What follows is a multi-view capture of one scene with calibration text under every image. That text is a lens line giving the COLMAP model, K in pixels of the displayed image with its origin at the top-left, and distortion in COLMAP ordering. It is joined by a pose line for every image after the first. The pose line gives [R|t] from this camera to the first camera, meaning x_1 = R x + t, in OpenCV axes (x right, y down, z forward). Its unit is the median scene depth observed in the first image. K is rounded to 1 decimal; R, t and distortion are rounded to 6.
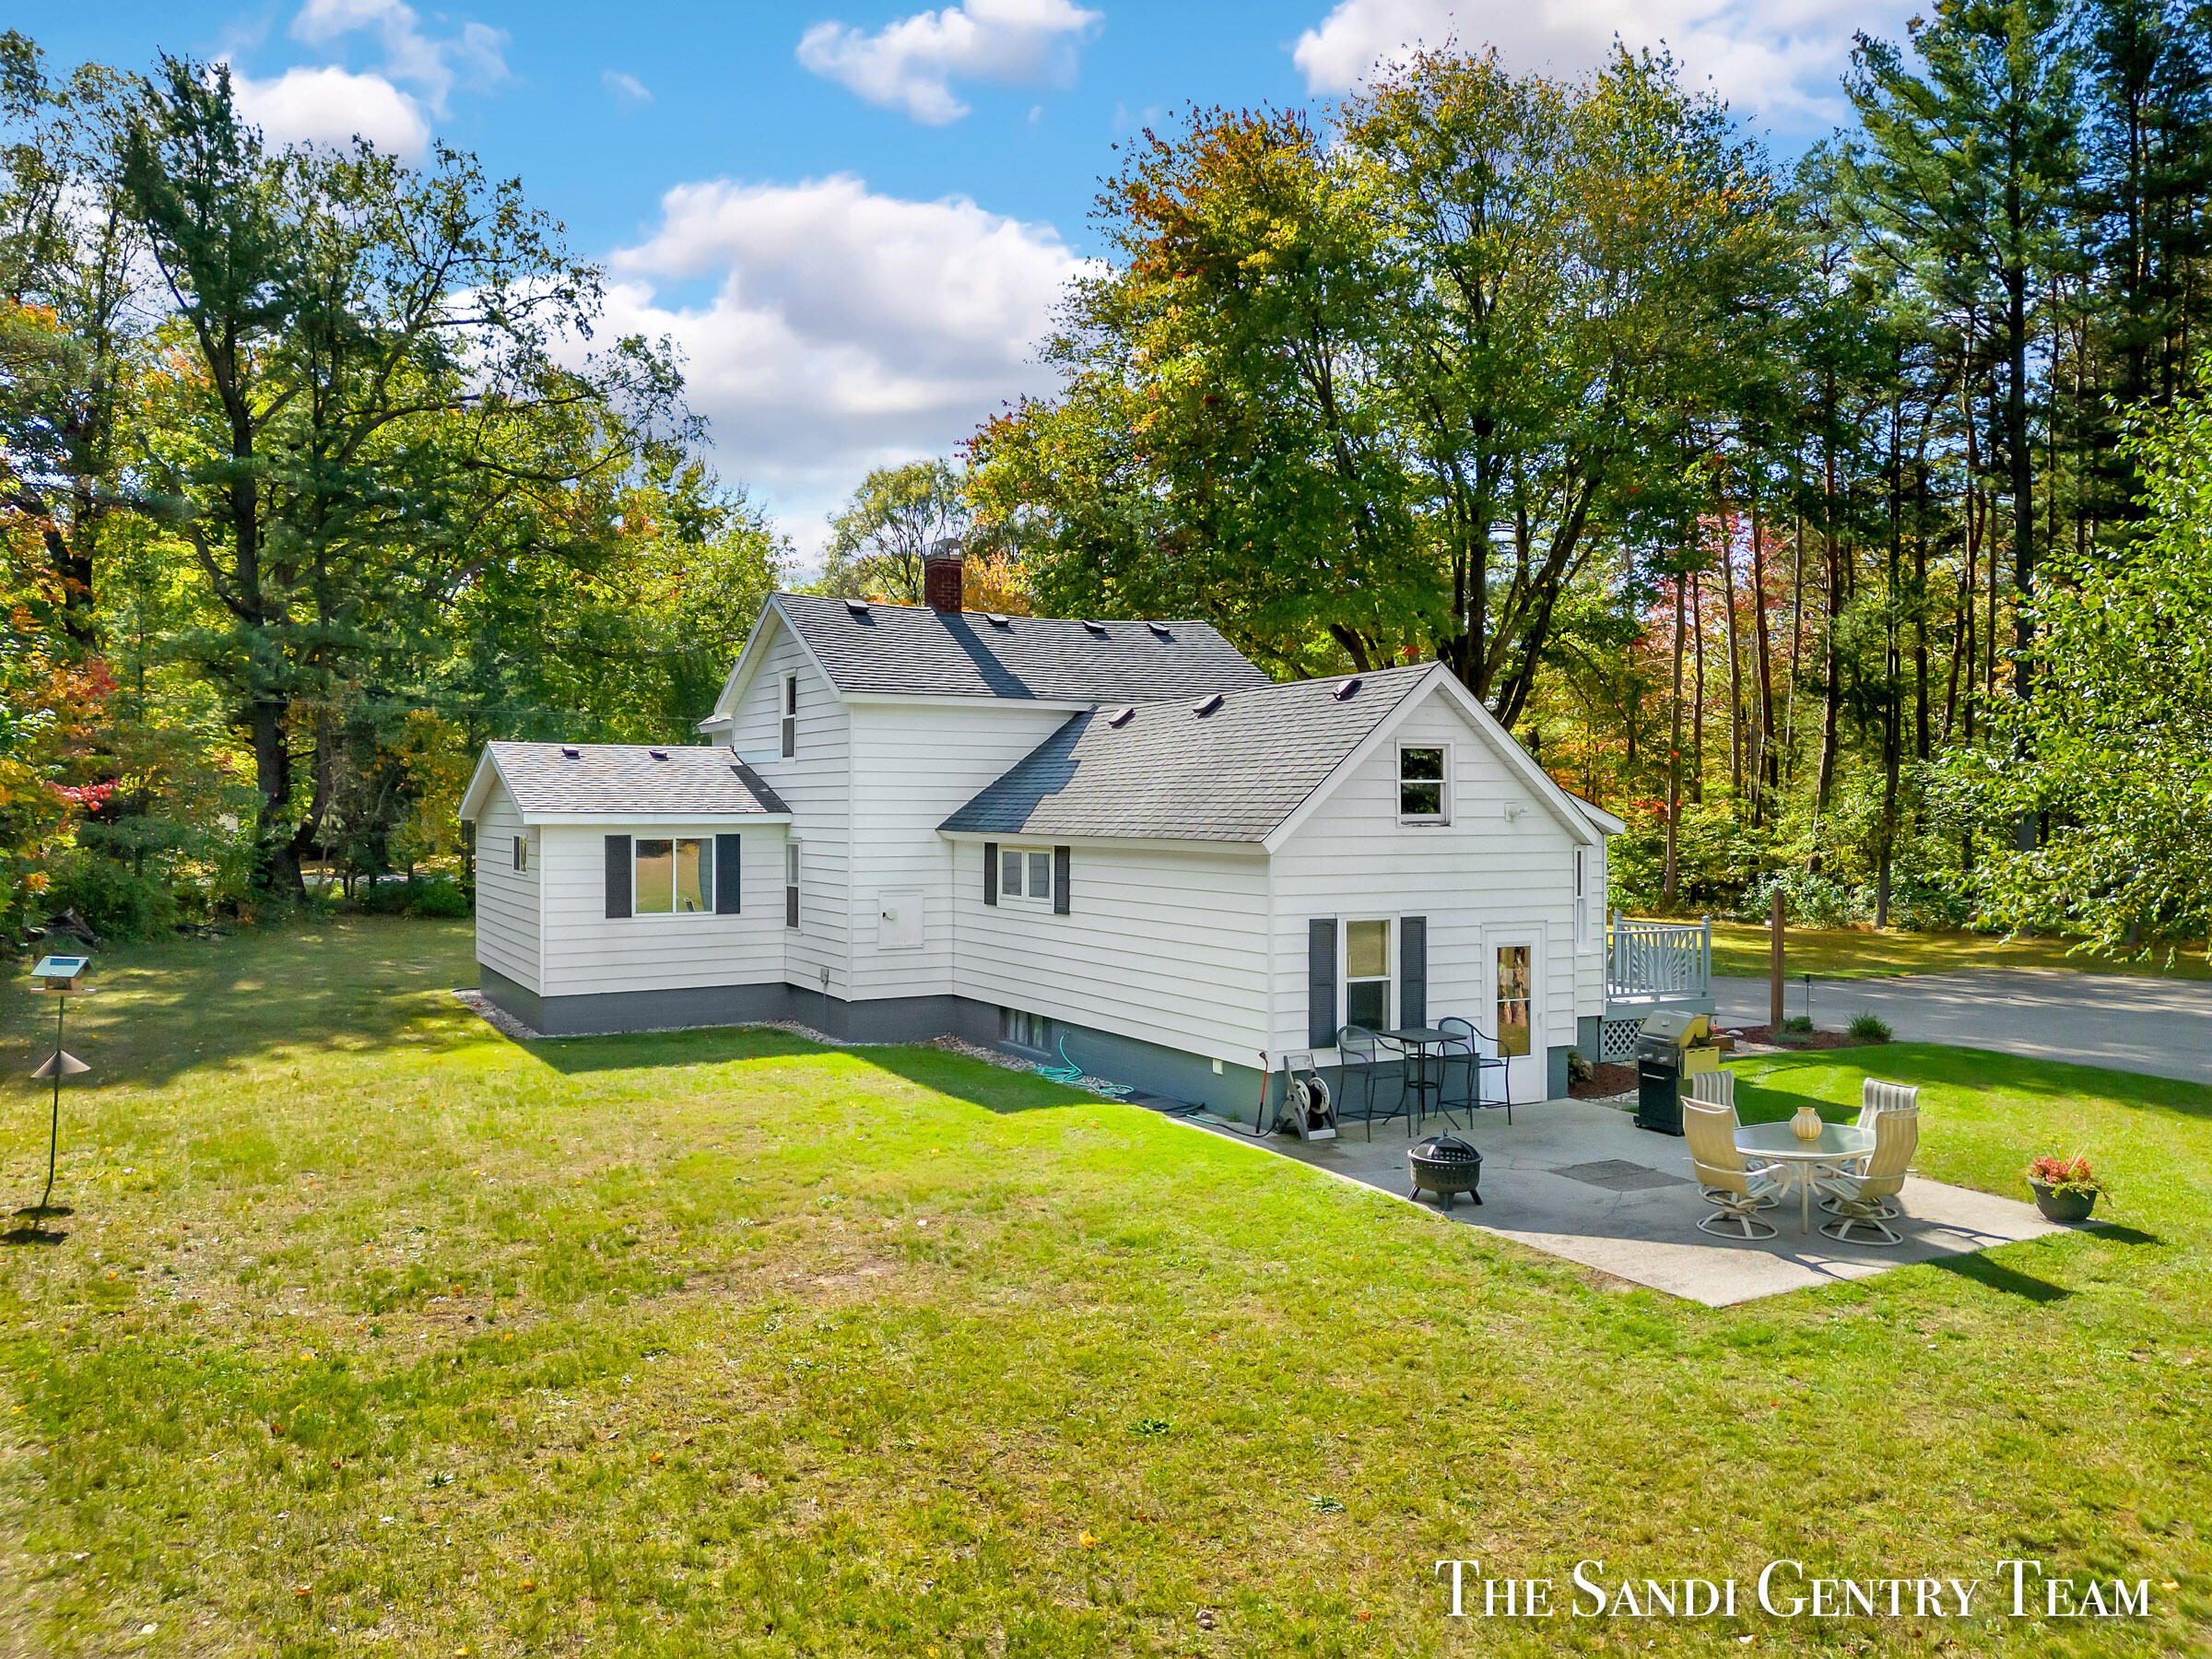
lens RADIAL K [[1597.0, 0, 1113.0], [0, 1597.0, 827.4], [0, 0, 1]] dist [0.070757, -0.007356]
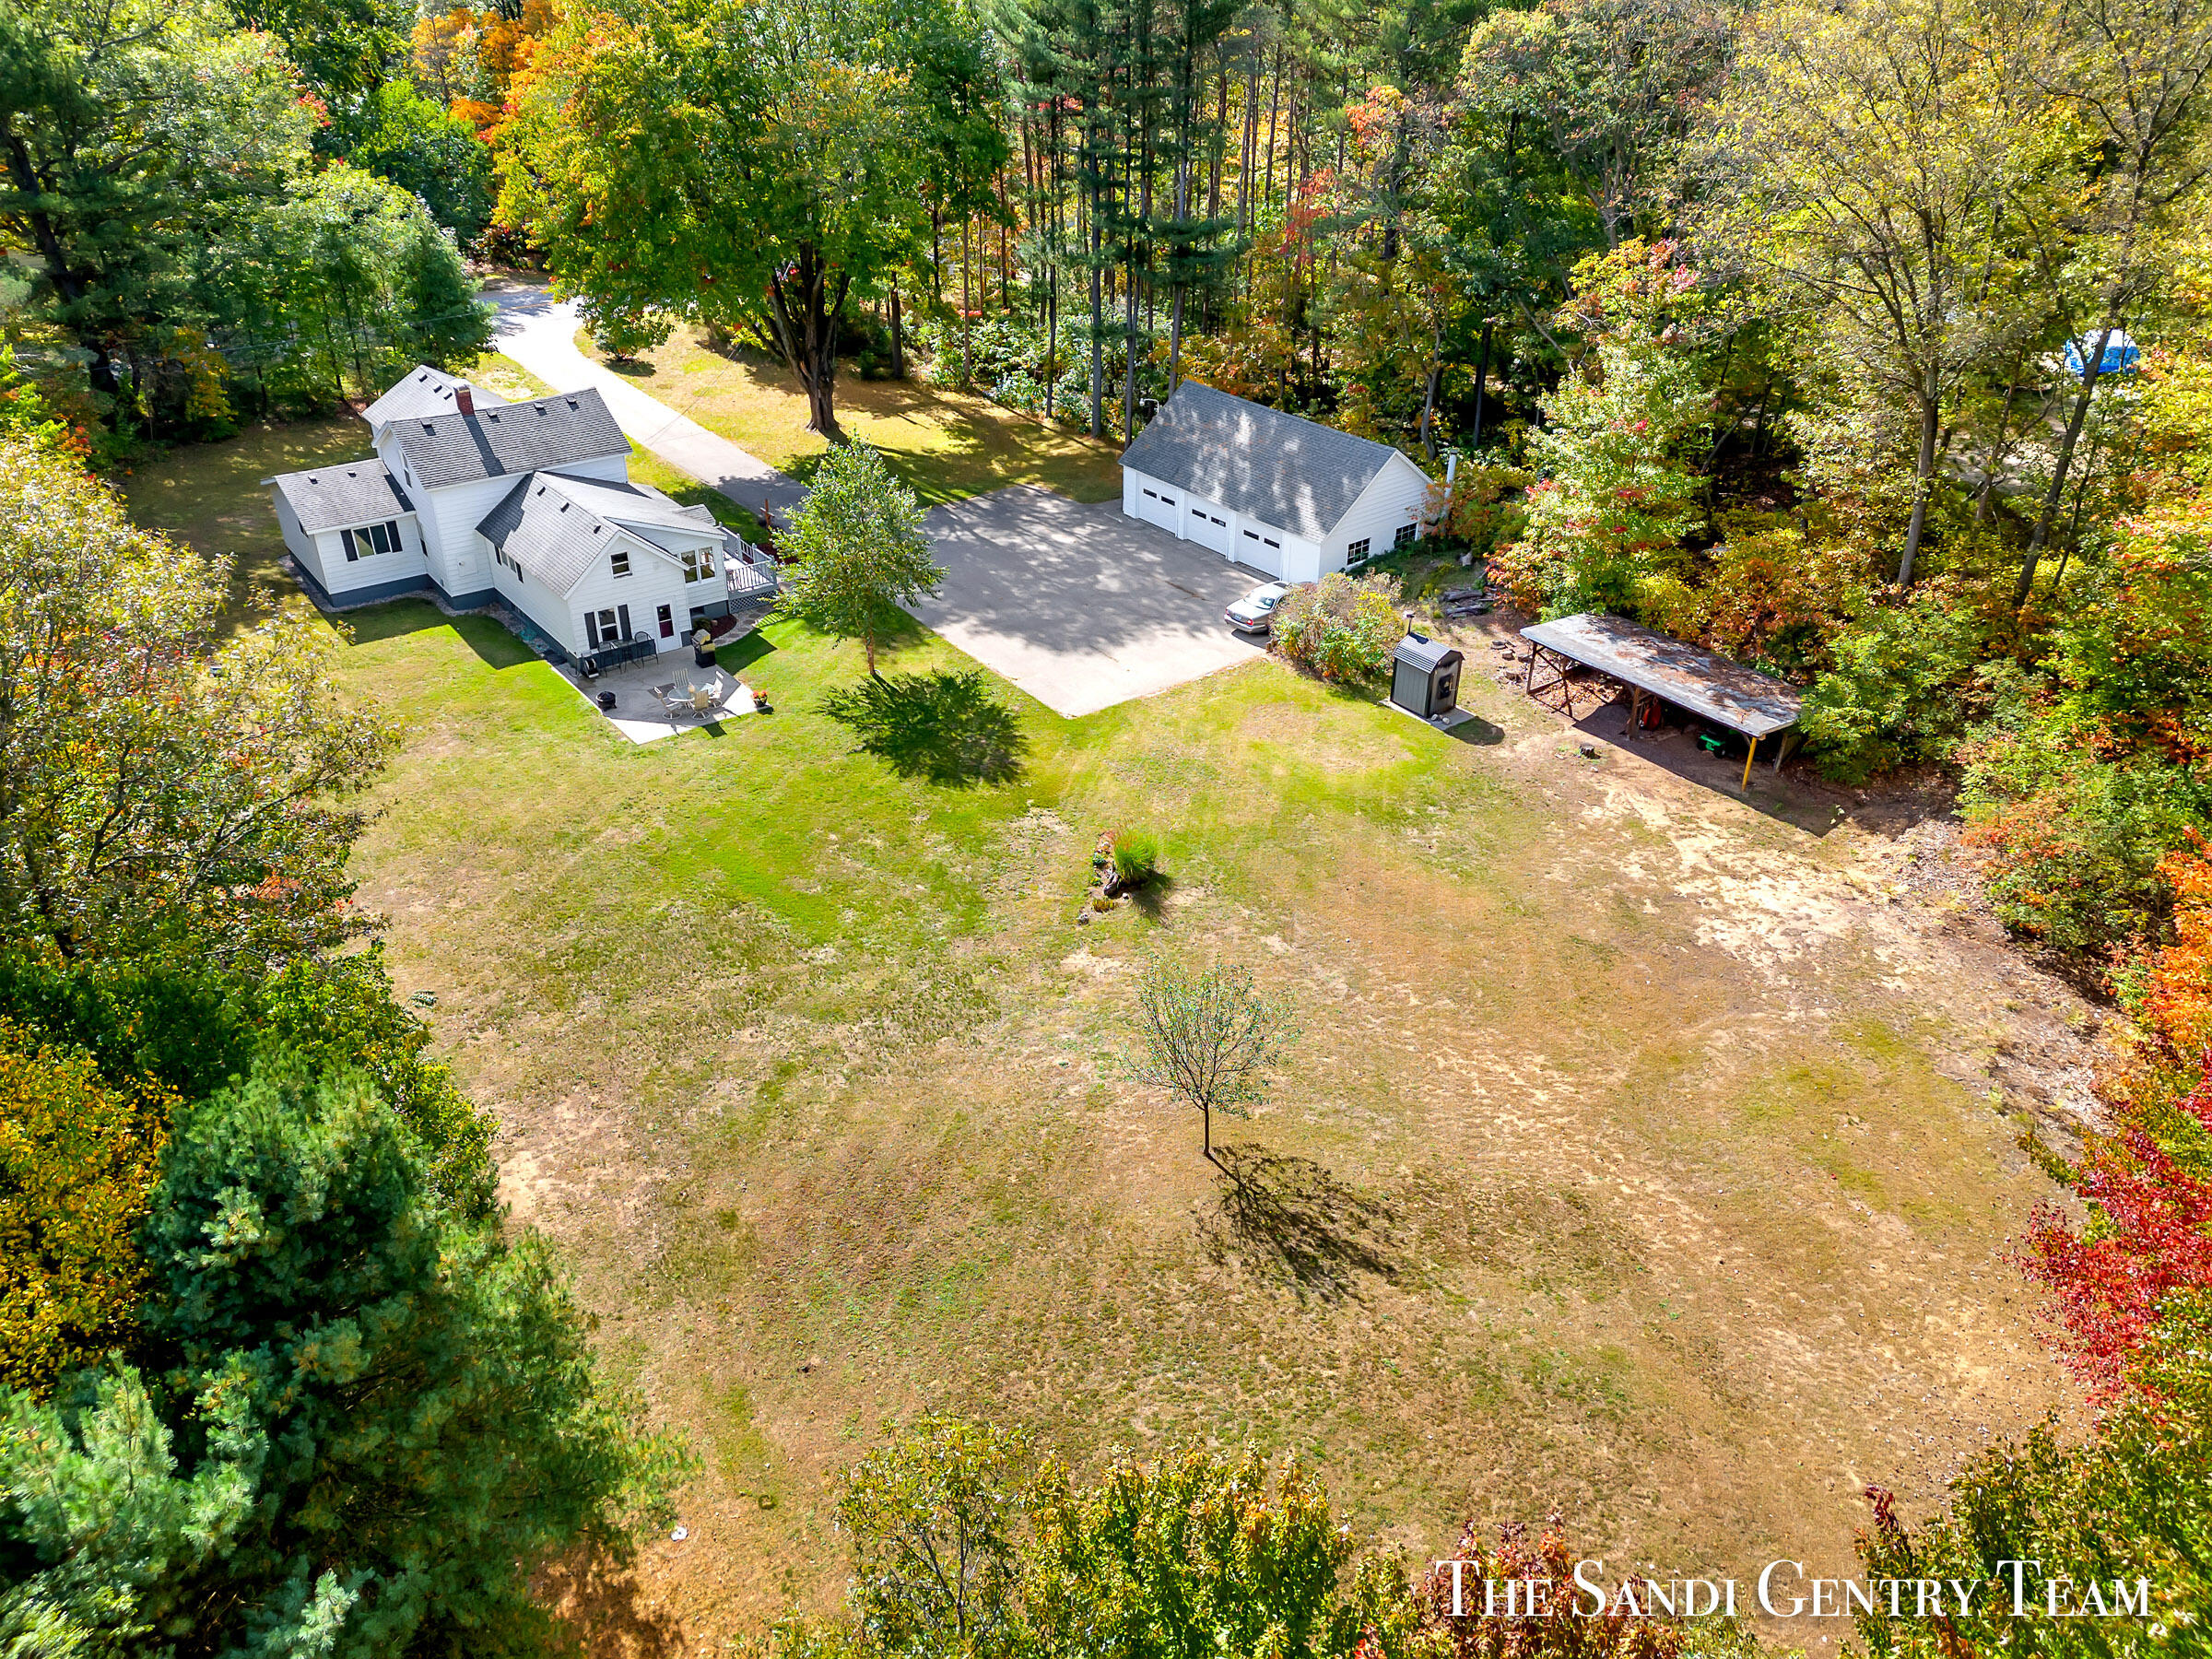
lens RADIAL K [[1597.0, 0, 1106.4], [0, 1597.0, 834.3], [0, 0, 1]] dist [0.070757, -0.007356]
pose [[0.991411, -0.062620, 0.114821, 0.744733], [-0.005913, 0.855569, 0.517655, -1.222814], [-0.130653, -0.513888, 0.847850, -2.102353]]
